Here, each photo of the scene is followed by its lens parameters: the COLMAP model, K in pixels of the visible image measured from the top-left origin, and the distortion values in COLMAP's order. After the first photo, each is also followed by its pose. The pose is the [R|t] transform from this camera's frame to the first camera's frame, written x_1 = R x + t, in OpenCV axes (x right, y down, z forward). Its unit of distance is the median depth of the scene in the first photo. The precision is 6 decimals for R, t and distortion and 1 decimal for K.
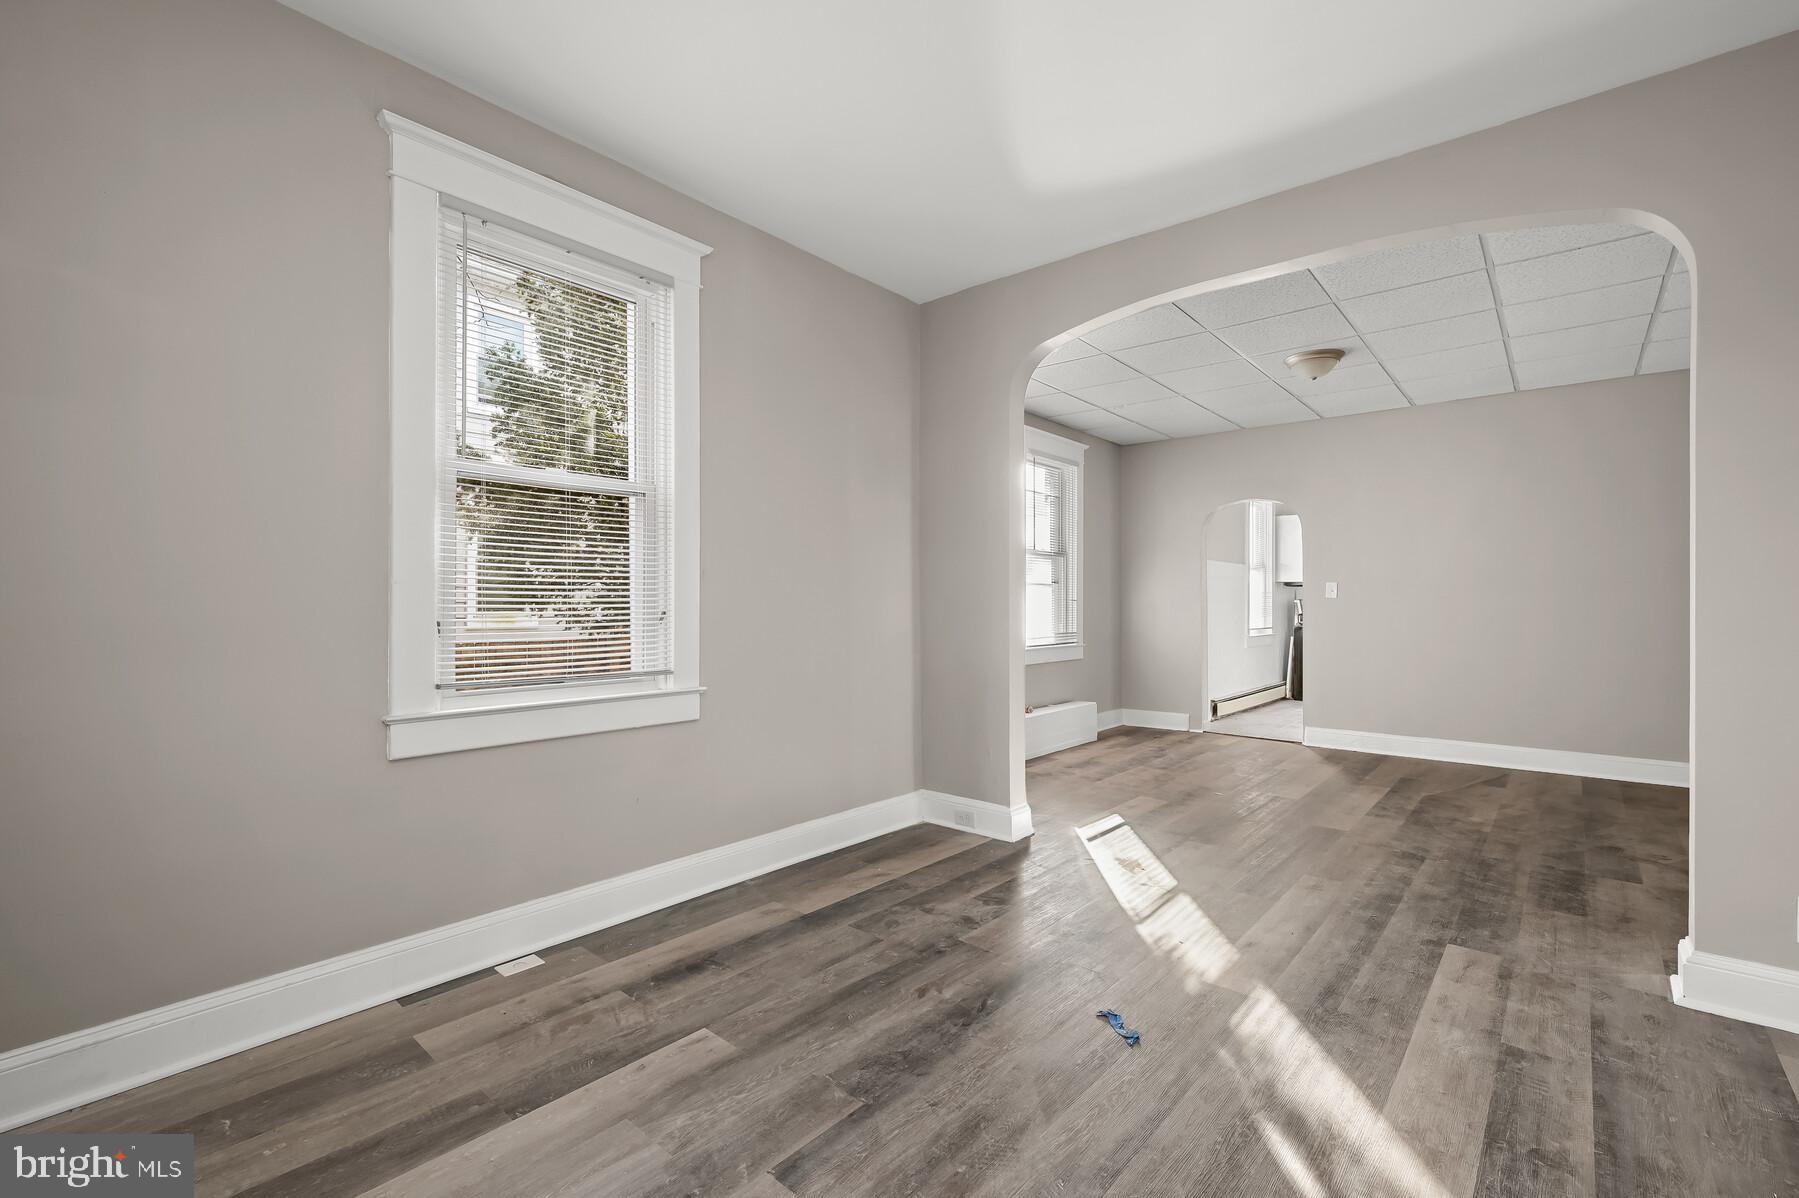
lens RADIAL K [[788.8, 0, 899.5], [0, 788.8, 599.0], [0, 0, 1]] dist [0.000827, 0.000174]
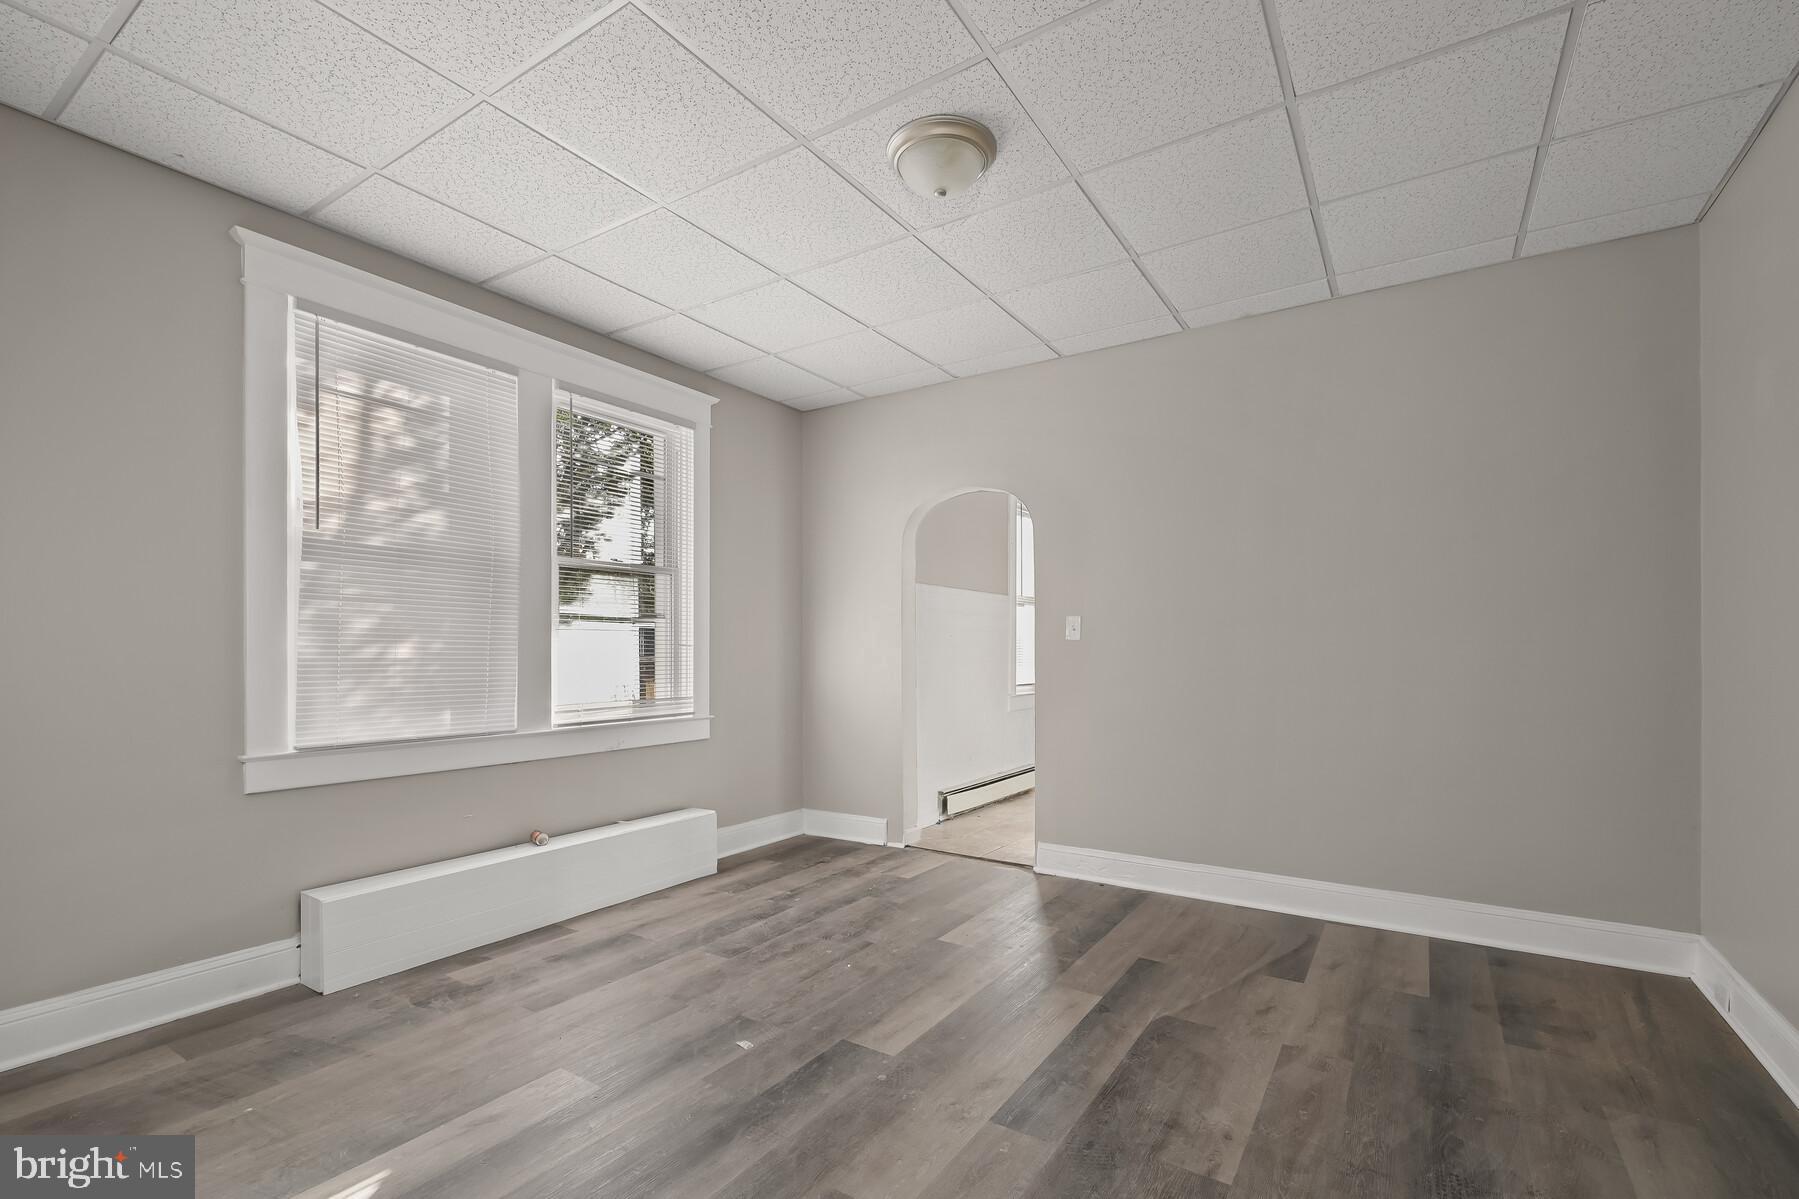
lens RADIAL K [[802.1, 0, 900.4], [0, 802.1, 654.2], [0, 0, 1]] dist [-0.000655, -0.000129]
pose [[0.991273, -0.003767, 0.131774, 0.309924], [0.002620, 0.999957, 0.008873, 0.003536], [-0.131801, -0.008451, 0.991240, 0.361747]]
